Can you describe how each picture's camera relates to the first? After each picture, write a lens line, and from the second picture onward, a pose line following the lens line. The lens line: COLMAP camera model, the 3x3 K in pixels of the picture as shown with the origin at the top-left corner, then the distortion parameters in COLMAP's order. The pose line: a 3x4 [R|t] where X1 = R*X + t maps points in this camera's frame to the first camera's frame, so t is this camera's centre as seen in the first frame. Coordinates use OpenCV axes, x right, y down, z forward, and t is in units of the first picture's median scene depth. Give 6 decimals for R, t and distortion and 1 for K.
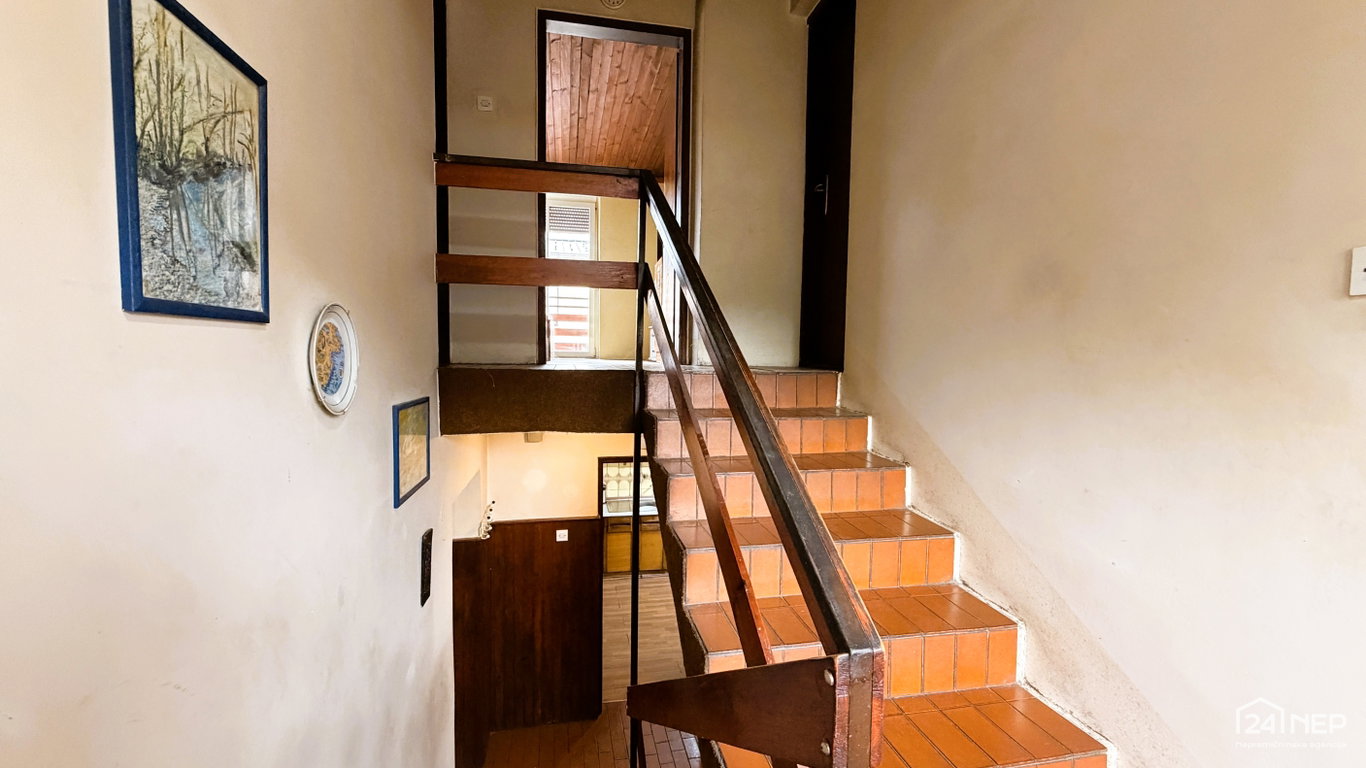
lens RADIAL K [[547.5, 0, 683.0], [0, 547.5, 384.0], [0, 0, 1]] dist [-0.000299, -0.000249]
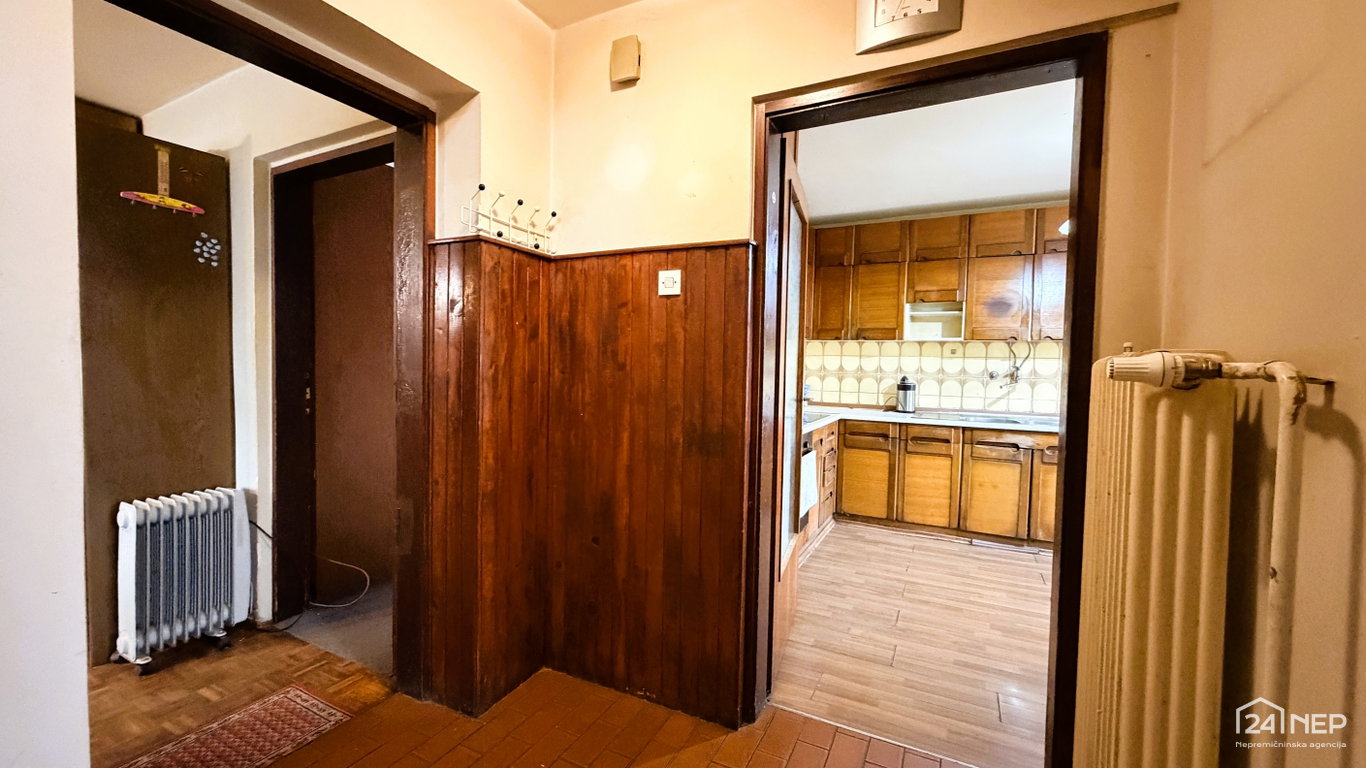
lens RADIAL K [[547.5, 0, 683.0], [0, 547.5, 384.0], [0, 0, 1]] dist [-0.000299, -0.000249]
pose [[0.775576, 0.022302, -0.630860, 0.073591], [-0.041205, 0.999033, -0.015340, 0.365892], [0.629908, 0.037892, 0.775745, 0.660136]]
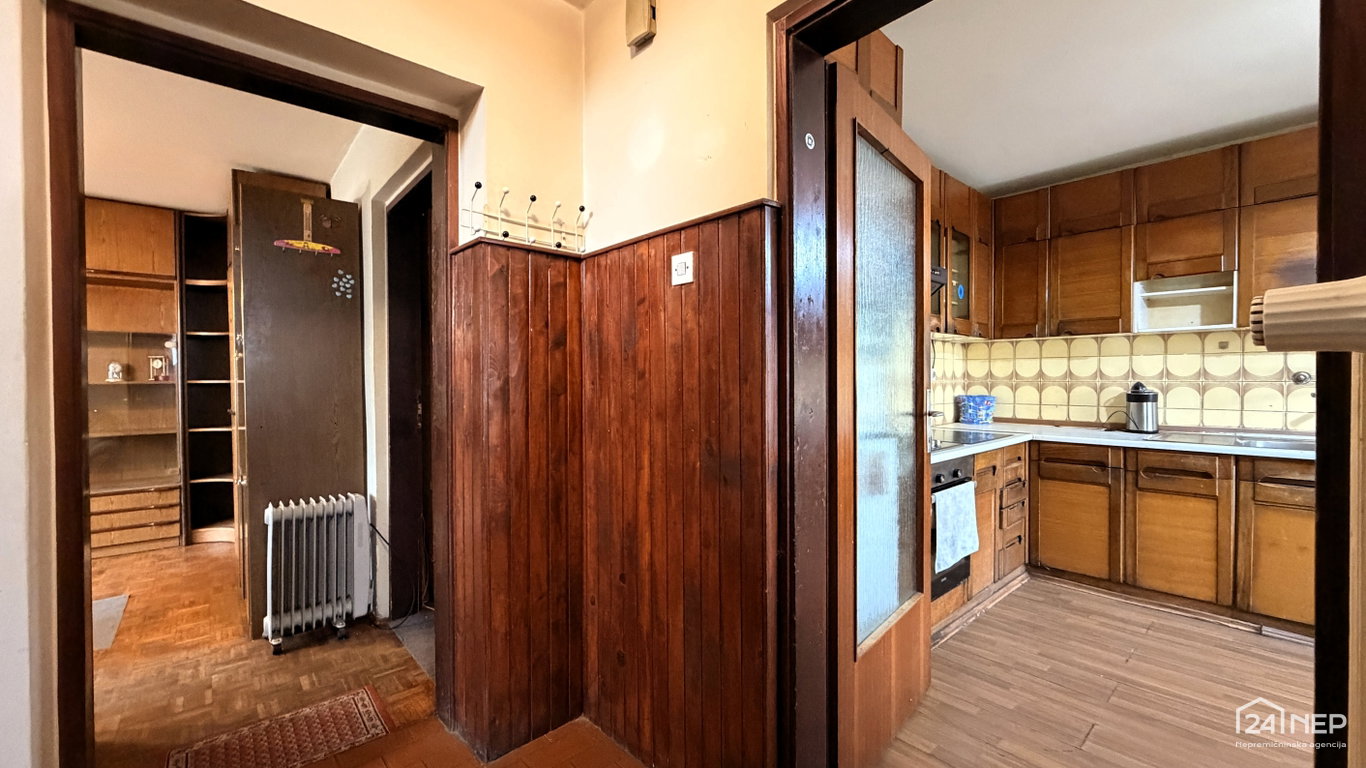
lens RADIAL K [[547.5, 0, 683.0], [0, 547.5, 384.0], [0, 0, 1]] dist [-0.000299, -0.000249]
pose [[0.487601, -0.011226, -0.872994, 0.096476], [-0.033112, 0.998960, -0.031340, 0.364197], [0.872438, 0.044189, 0.486722, 0.825526]]
